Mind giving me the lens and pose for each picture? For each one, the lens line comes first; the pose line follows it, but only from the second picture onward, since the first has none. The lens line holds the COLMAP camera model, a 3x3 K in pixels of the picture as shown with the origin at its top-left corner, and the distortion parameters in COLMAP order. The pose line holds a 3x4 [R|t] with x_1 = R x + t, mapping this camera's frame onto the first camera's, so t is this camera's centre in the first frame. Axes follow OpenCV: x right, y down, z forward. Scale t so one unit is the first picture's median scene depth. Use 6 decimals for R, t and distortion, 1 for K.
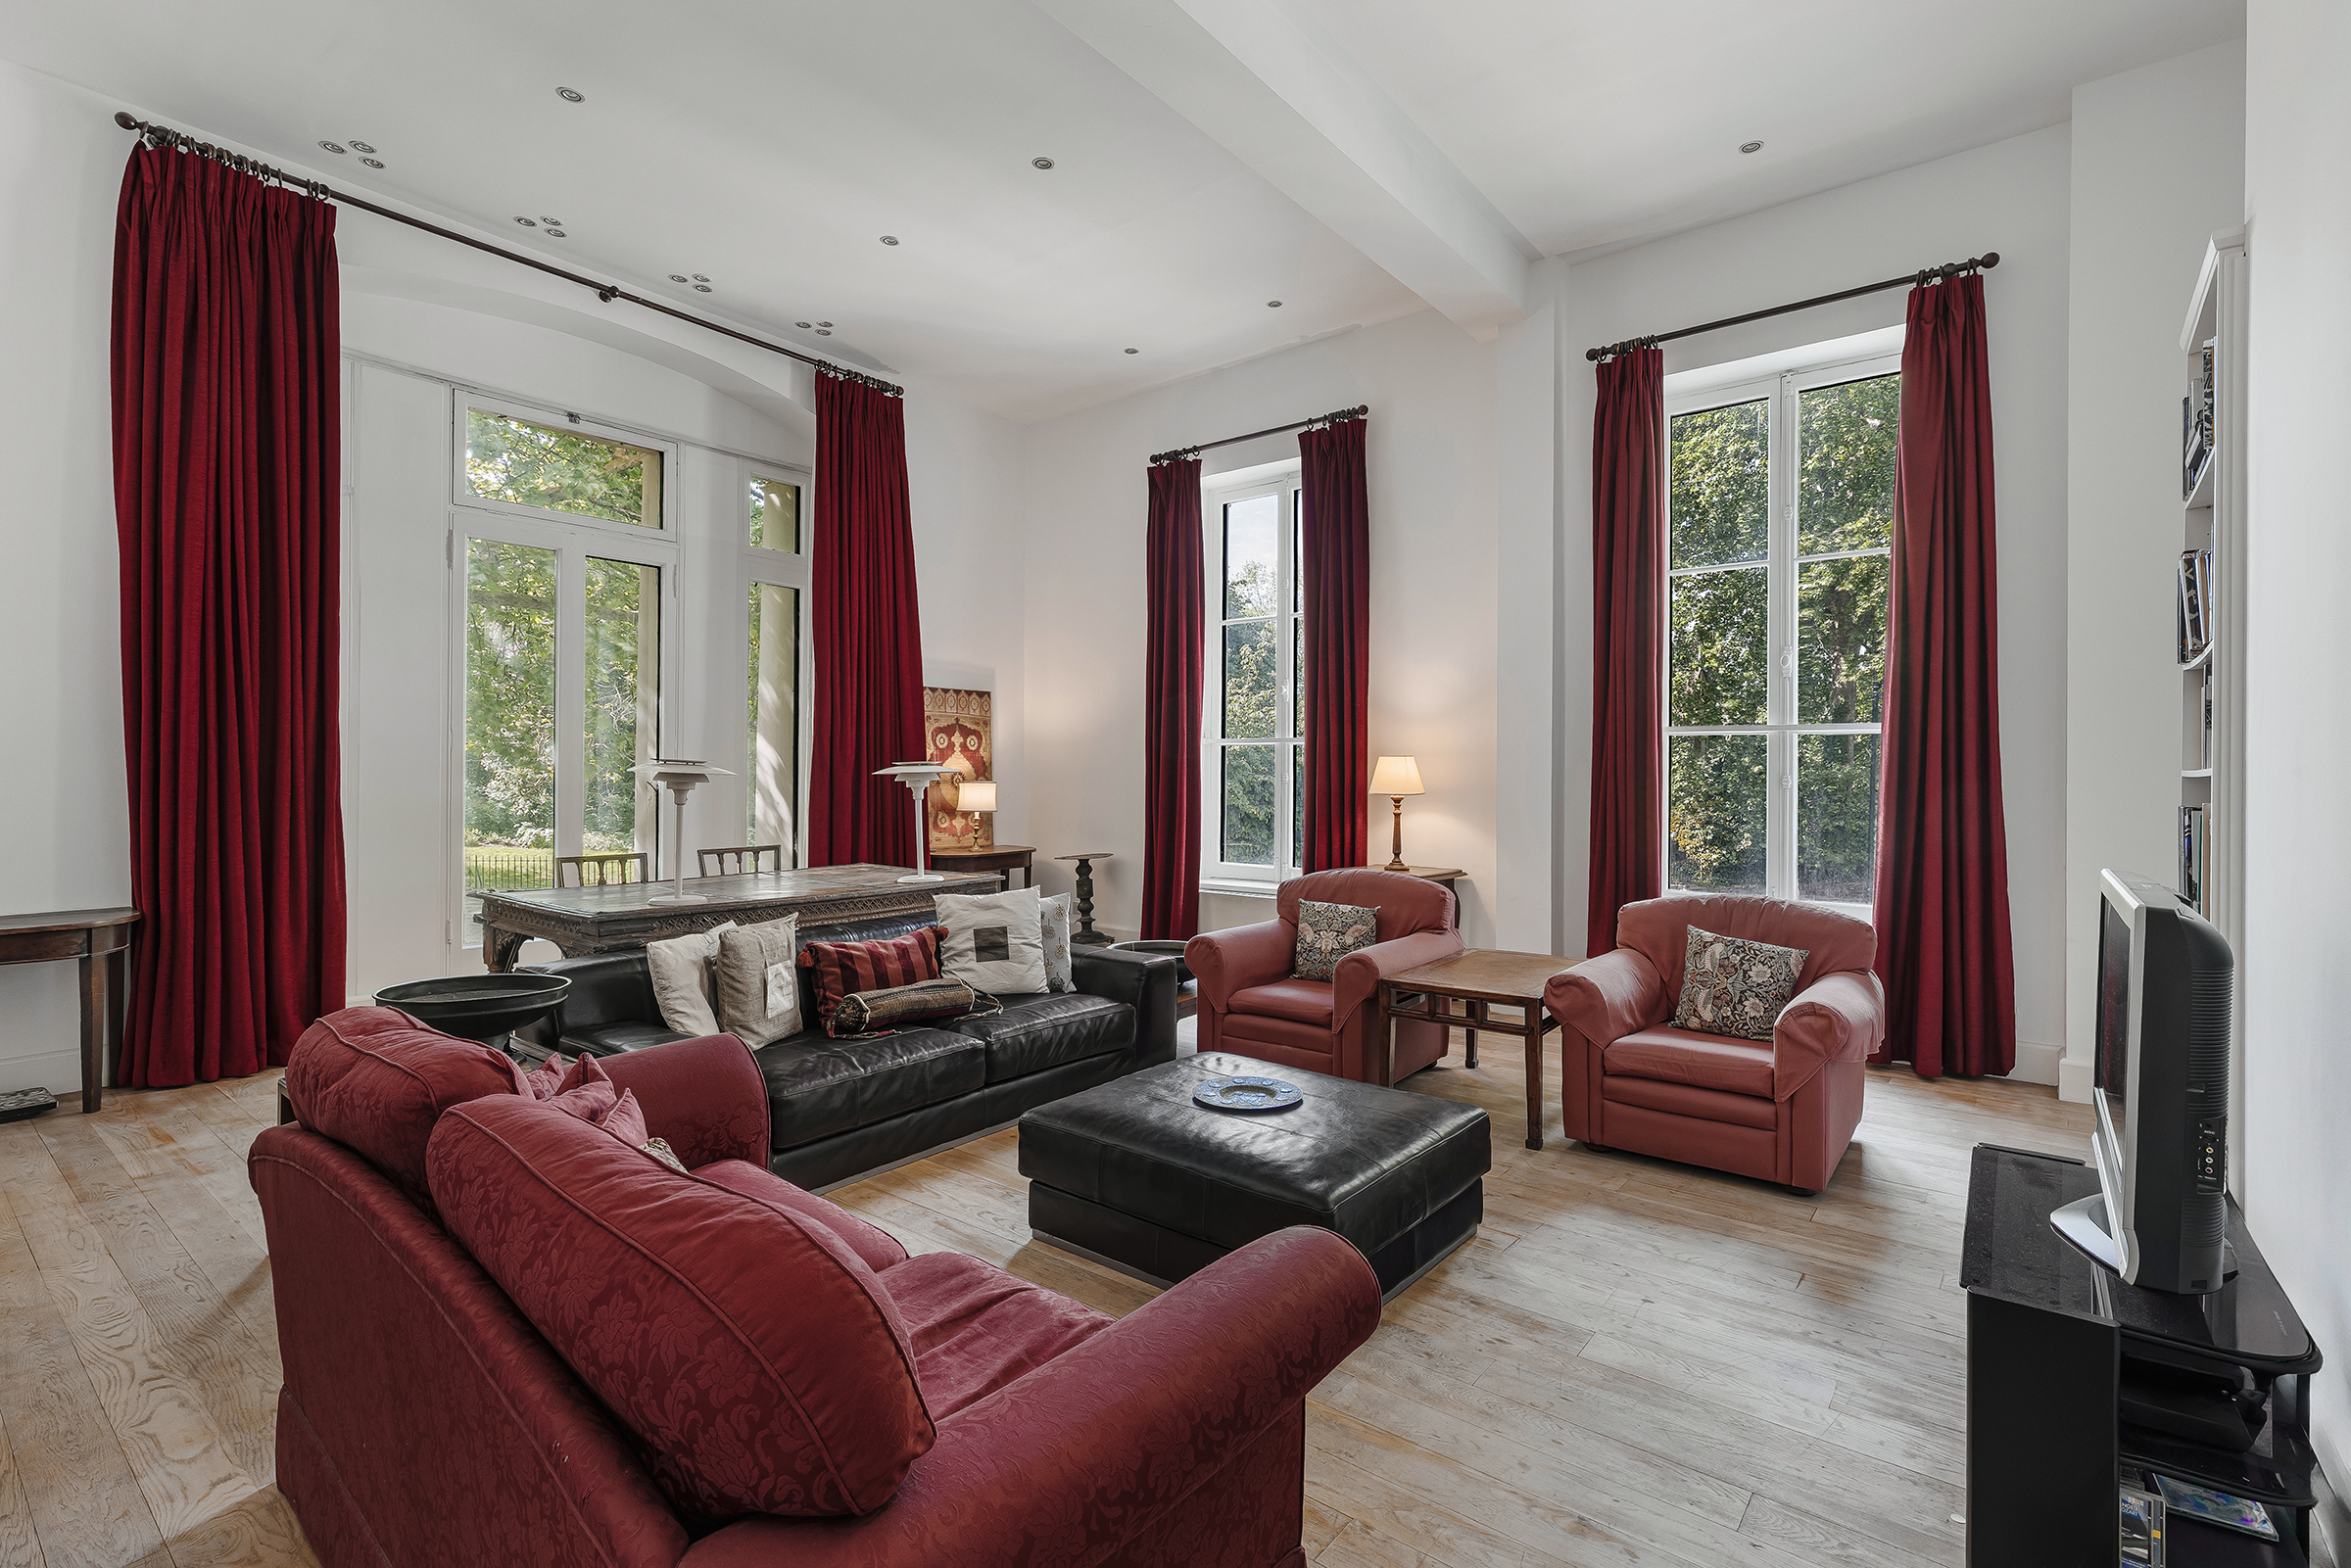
lens RADIAL K [[1047.6, 0, 1177.8], [0, 1047.6, 787.0], [0, 0, 1]] dist [0.005028, -0.000597]
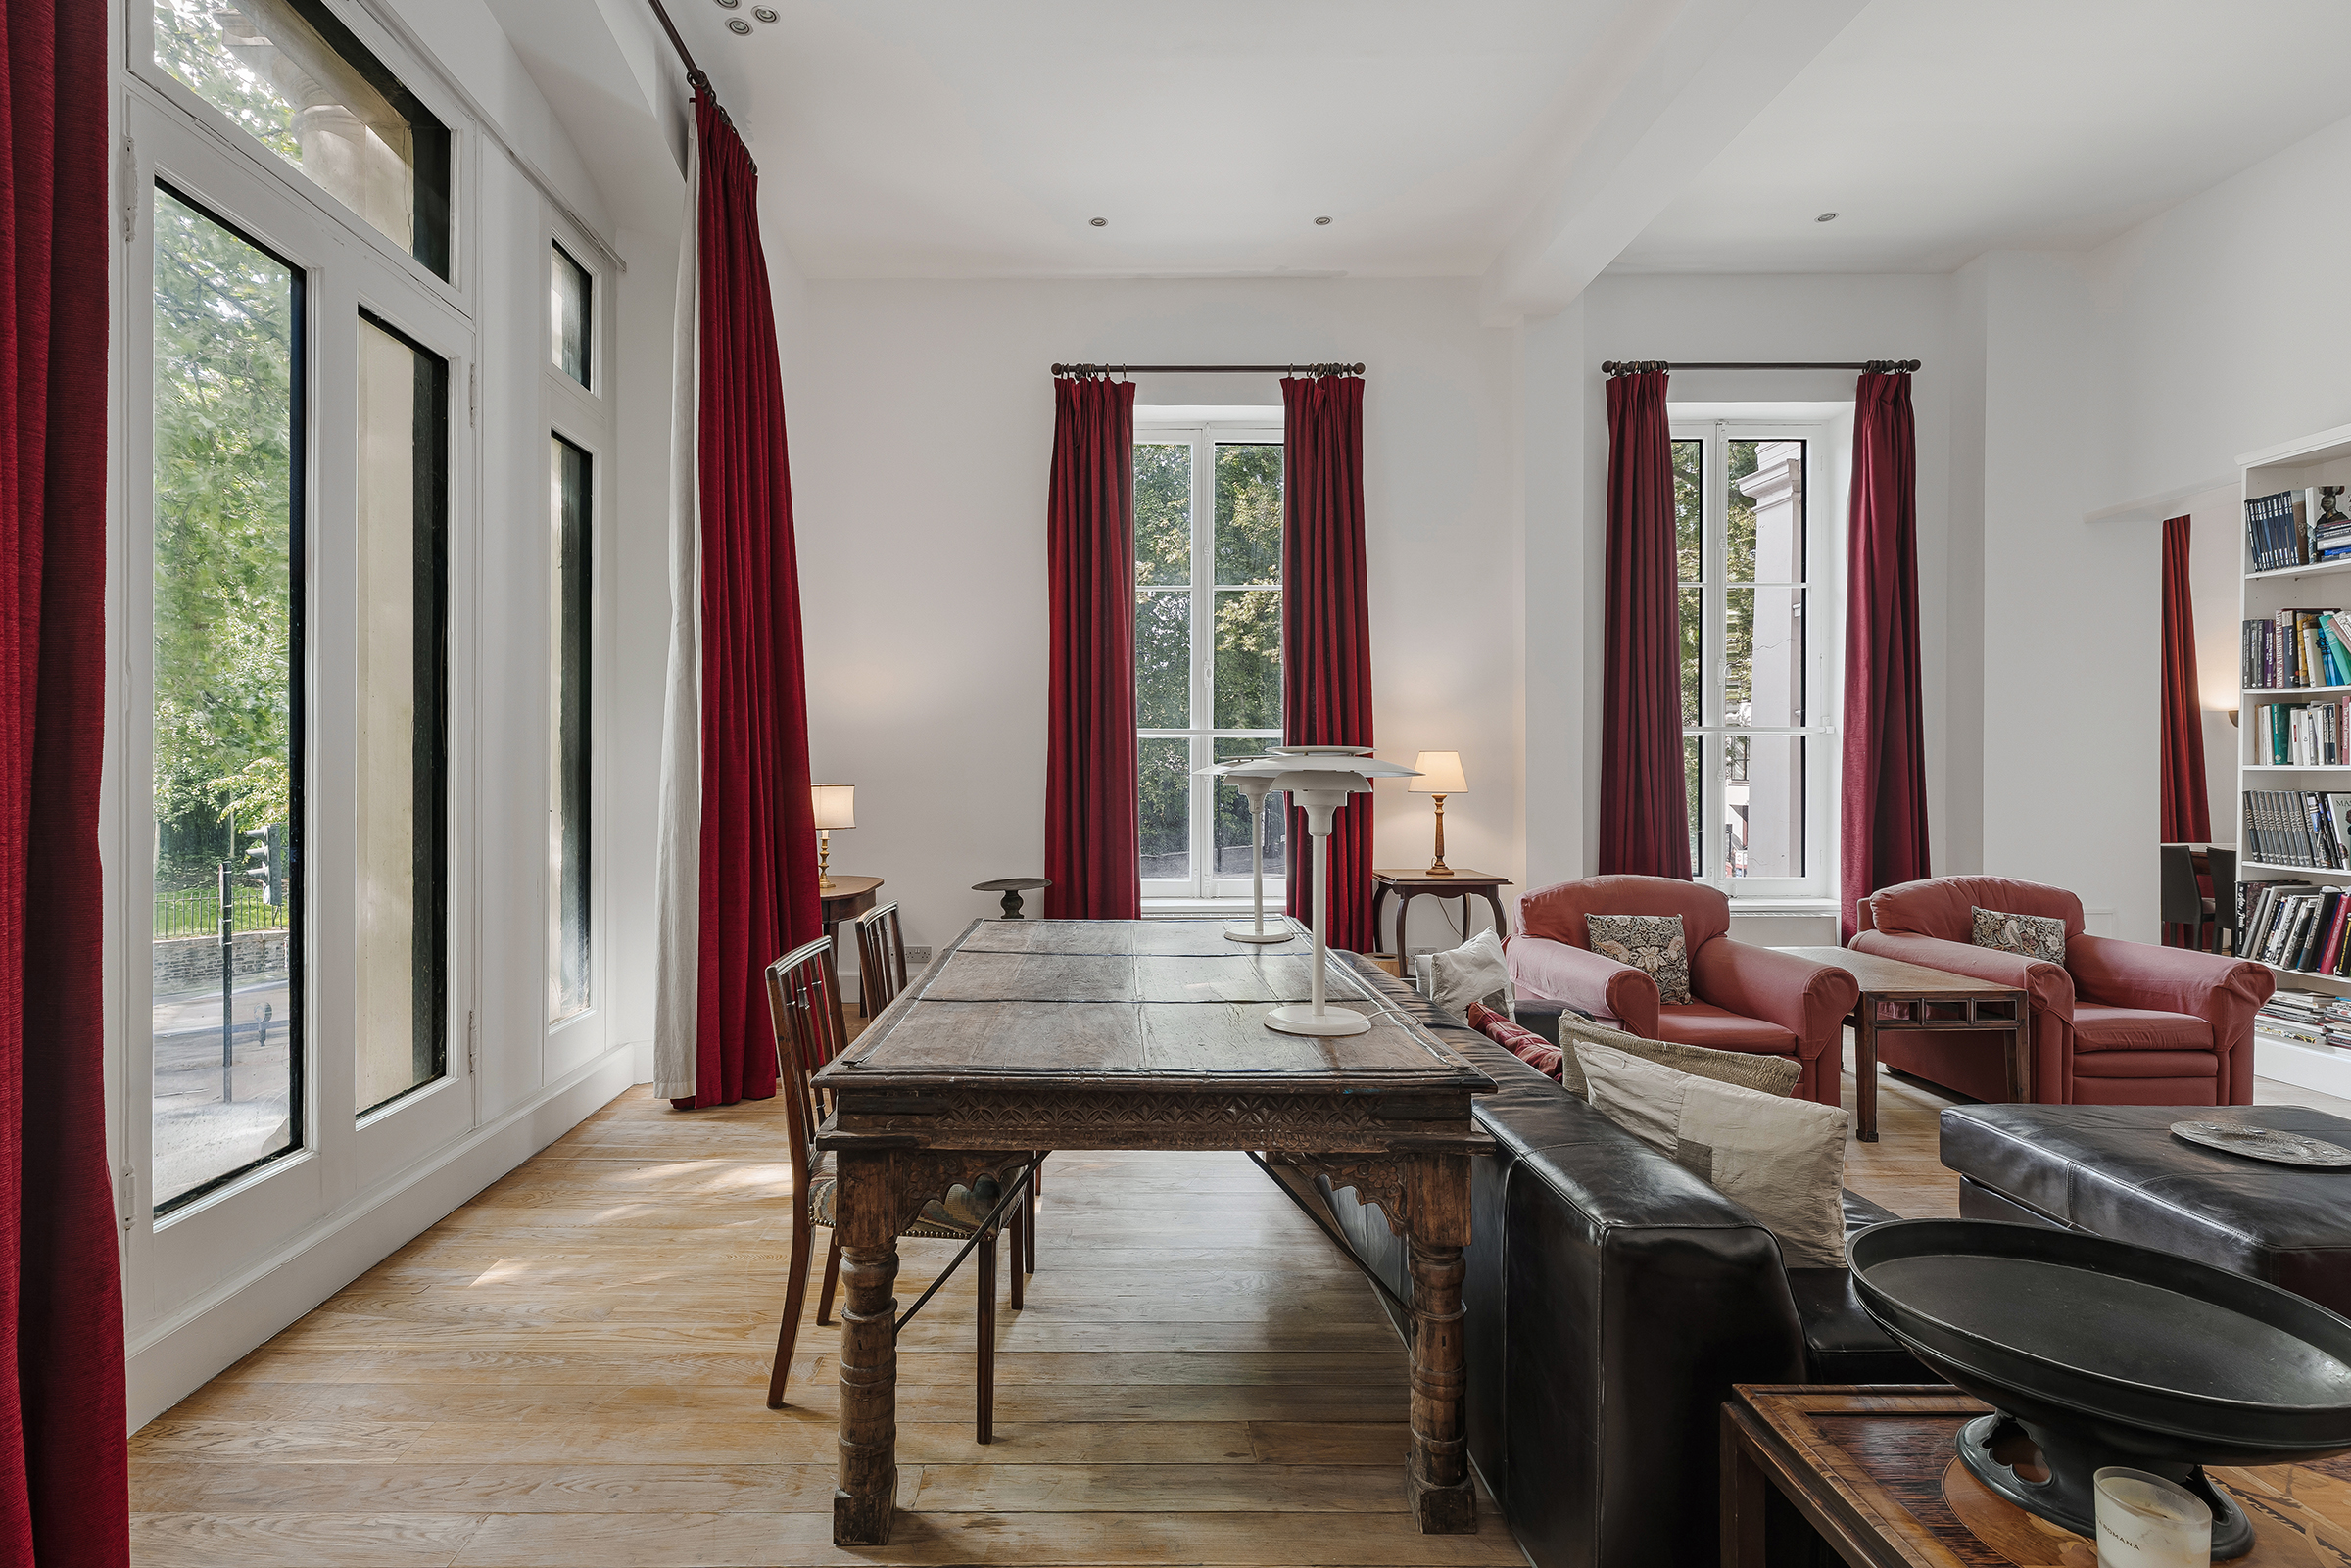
lens RADIAL K [[1047.6, 0, 1192.3], [0, 1047.6, 793.5], [0, 0, 1]] dist [0.005028, -0.000597]
pose [[0.790776, -0.014632, 0.611930, -0.458111], [0.012563, 0.999892, 0.007674, -0.002655], [-0.611976, 0.001619, 0.790875, 0.348070]]
